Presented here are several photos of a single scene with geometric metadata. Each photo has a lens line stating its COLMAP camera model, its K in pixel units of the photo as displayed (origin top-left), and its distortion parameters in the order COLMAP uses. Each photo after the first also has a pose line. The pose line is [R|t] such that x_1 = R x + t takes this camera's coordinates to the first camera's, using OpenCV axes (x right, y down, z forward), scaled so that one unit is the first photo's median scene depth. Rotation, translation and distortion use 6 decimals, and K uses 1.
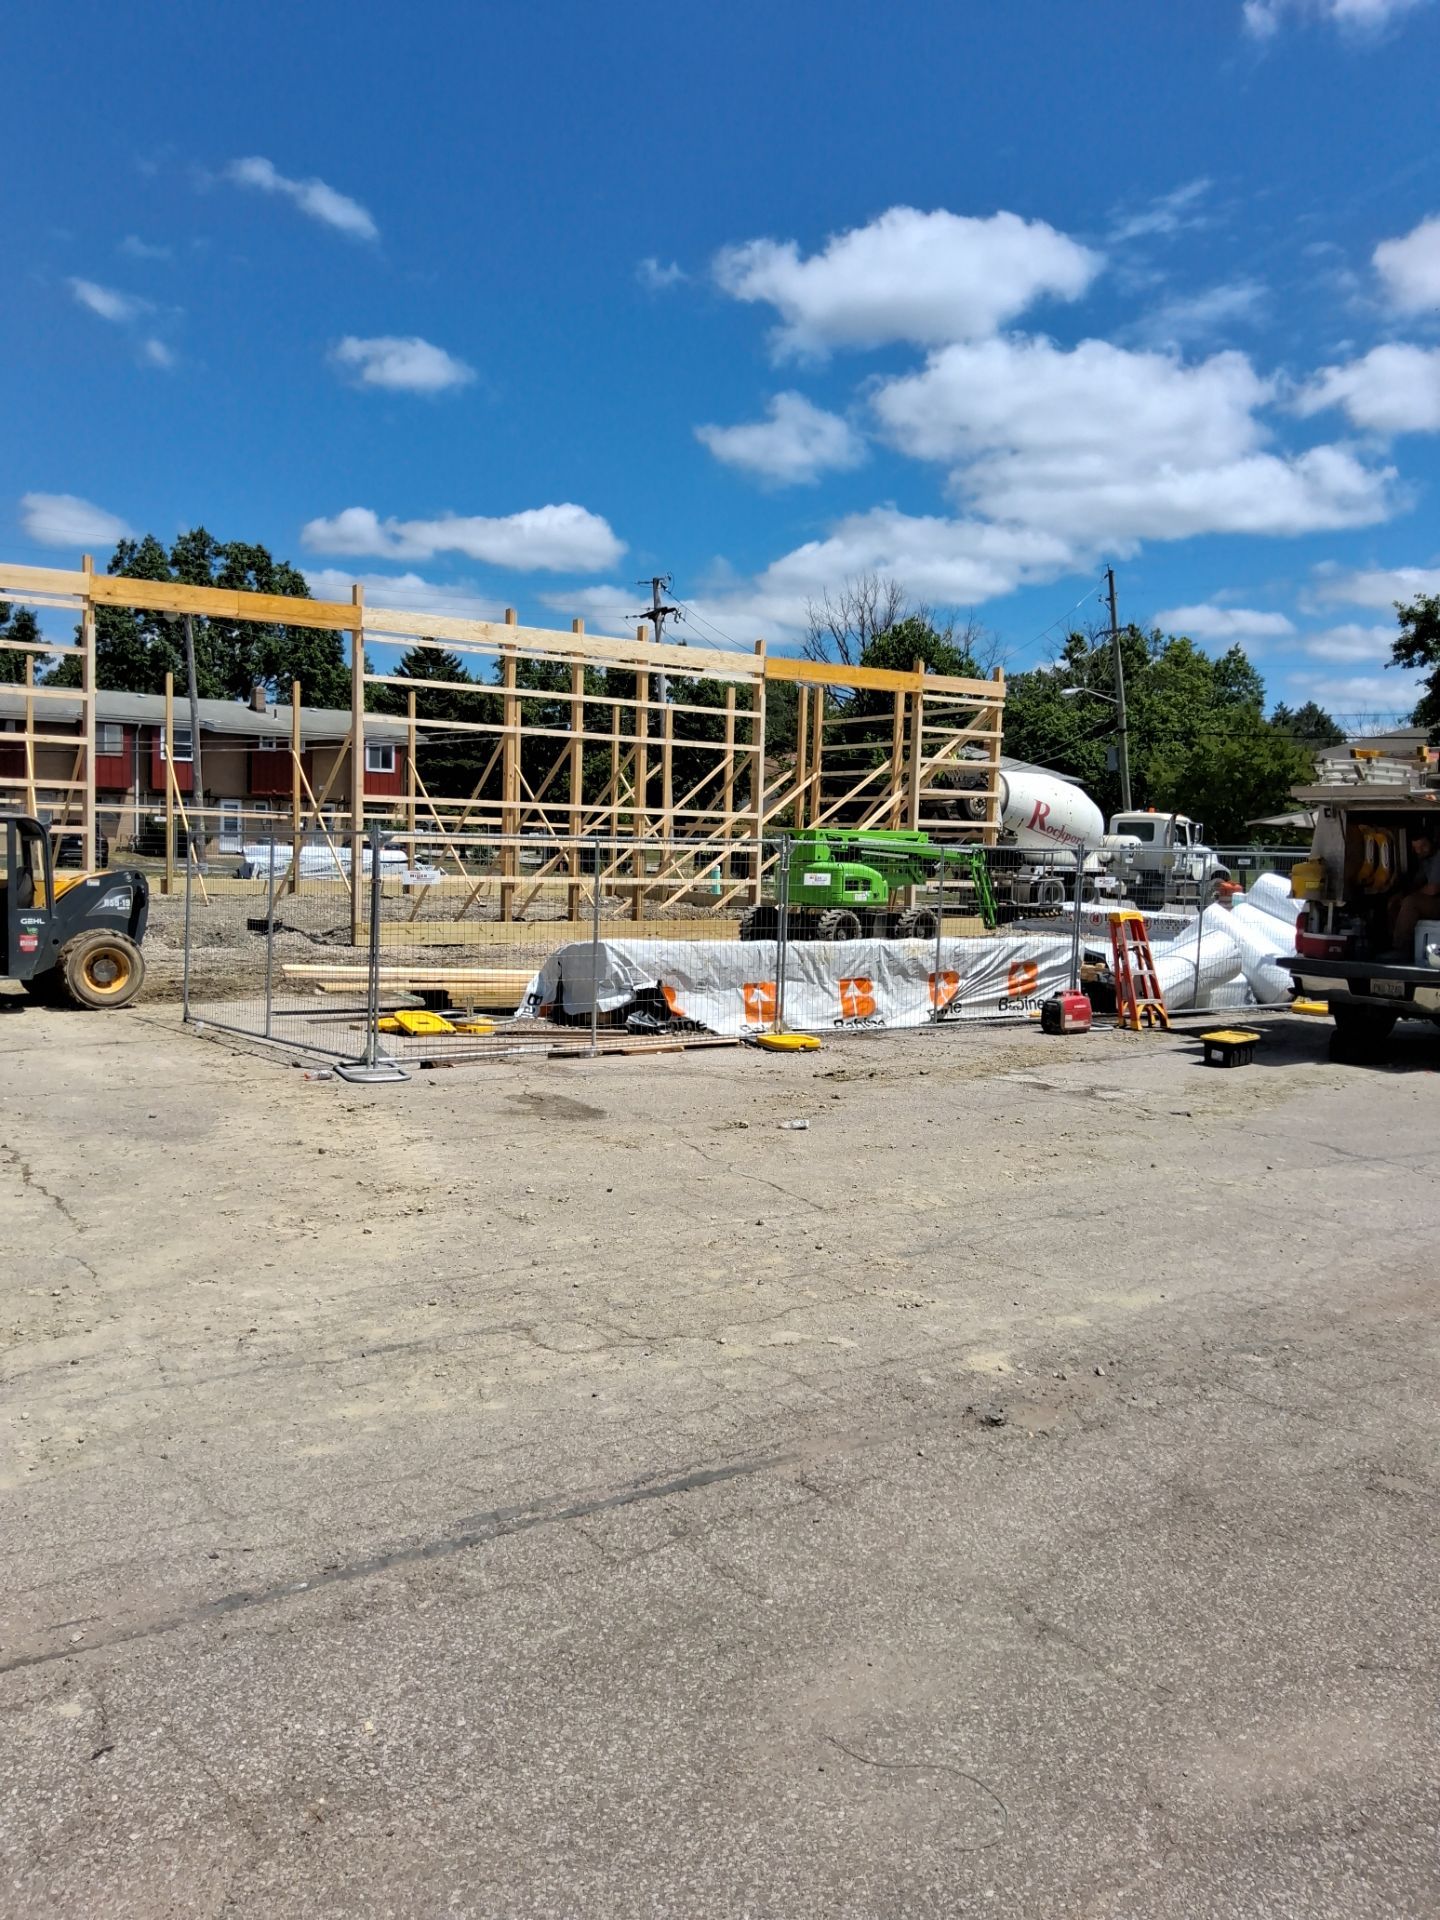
lens RADIAL K [[1439.3, 0, 751.2], [0, 1439.3, 948.3], [0, 0, 1]] dist [0.055370, -0.120480]
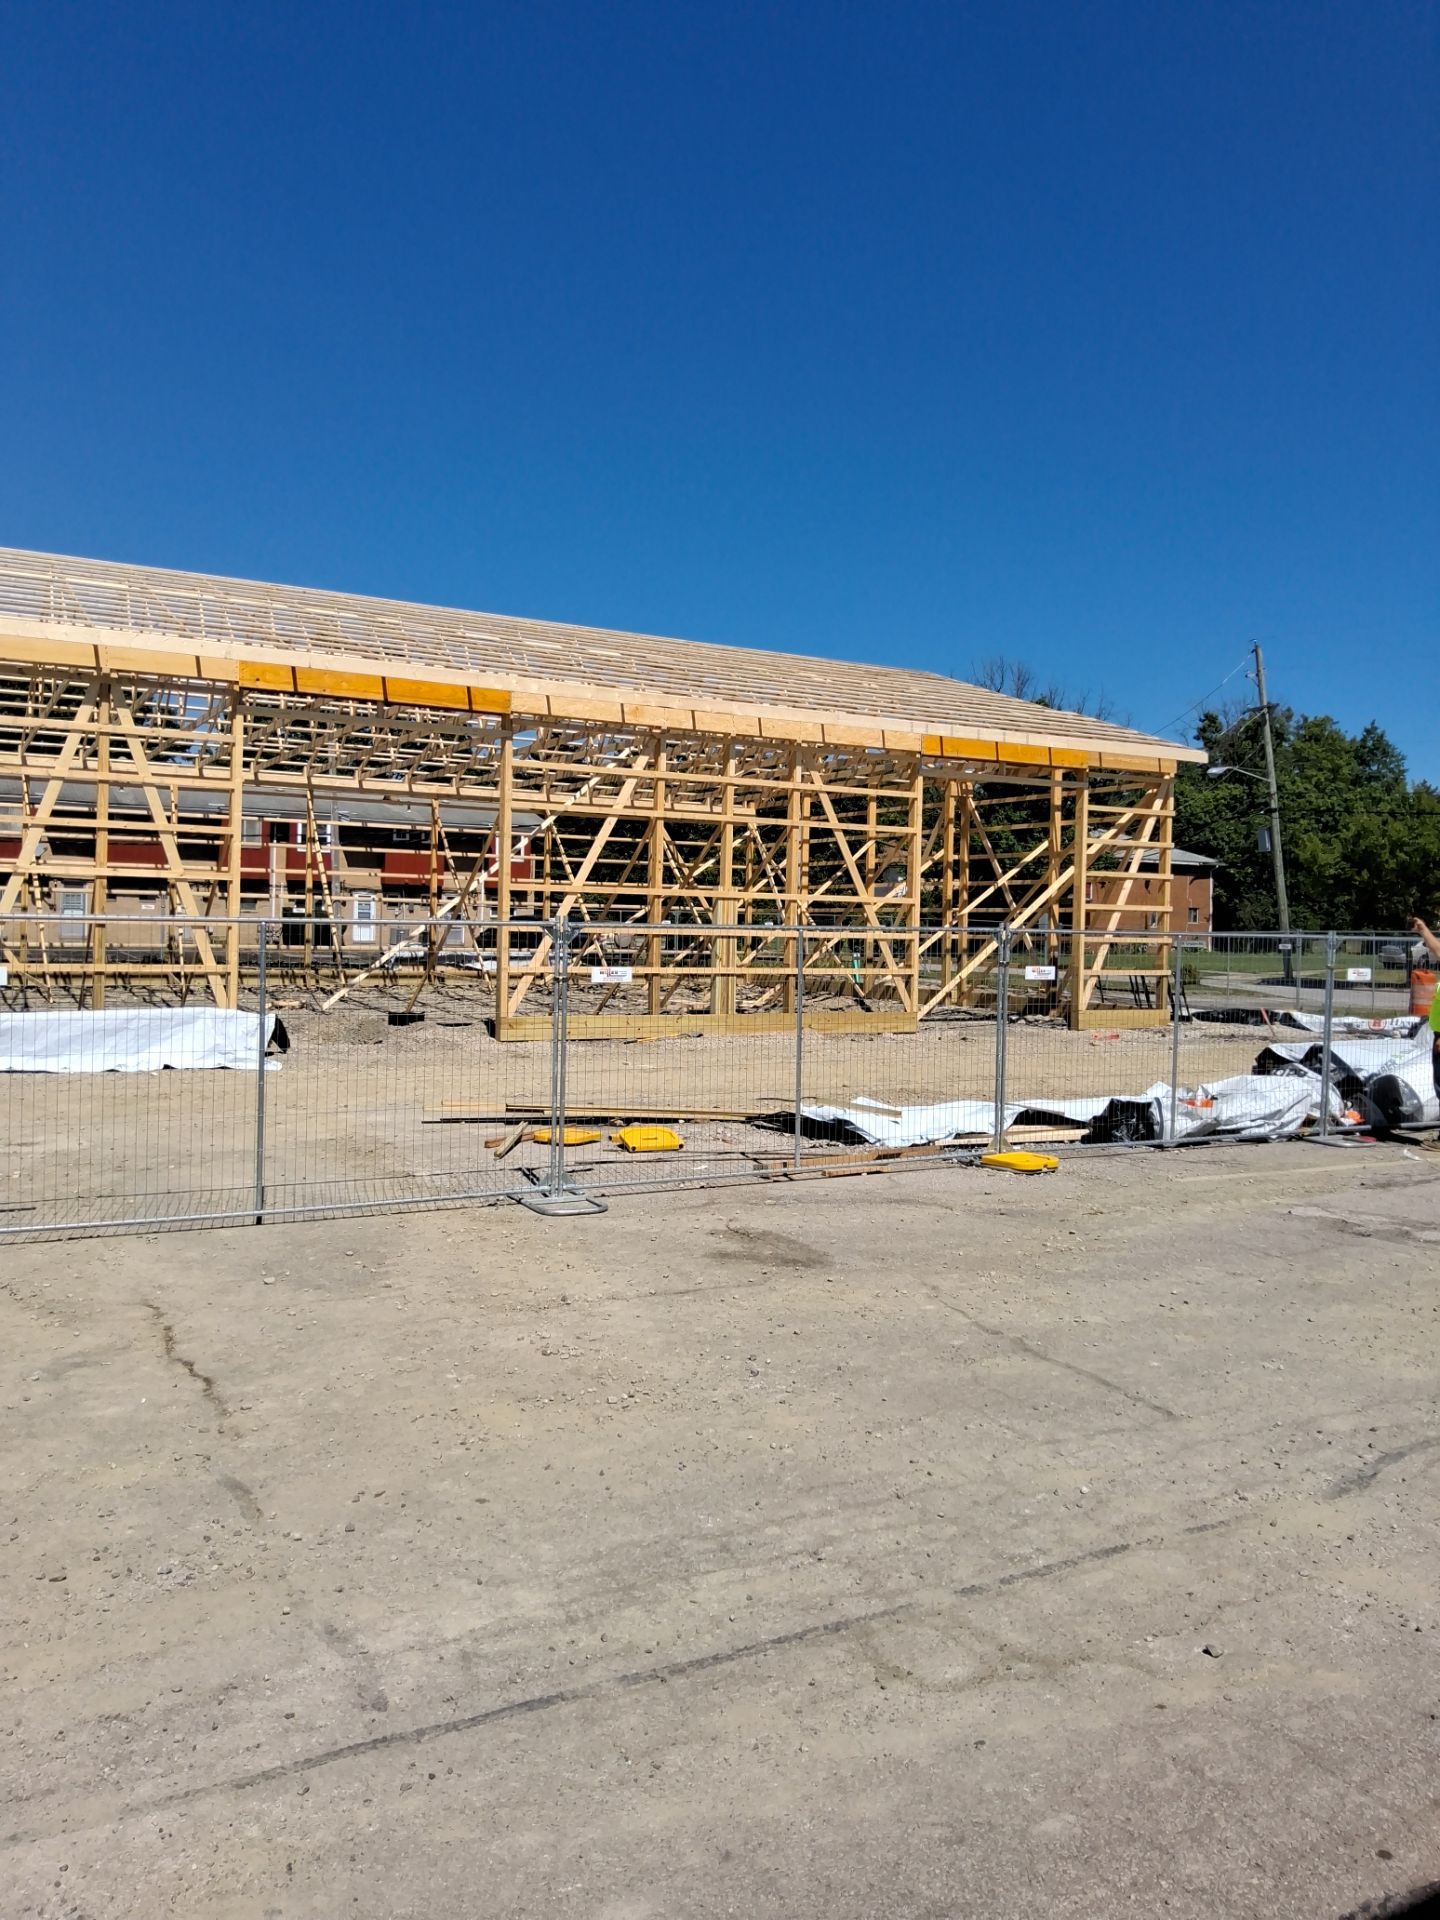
lens RADIAL K [[1439.3, 0, 751.2], [0, 1439.3, 948.3], [0, 0, 1]] dist [0.055370, -0.120480]
pose [[0.996985, -0.003184, -0.077528, -0.064730], [-0.001386, 0.998267, -0.058824, -0.011915], [0.077581, 0.058755, 0.995253, 0.118163]]
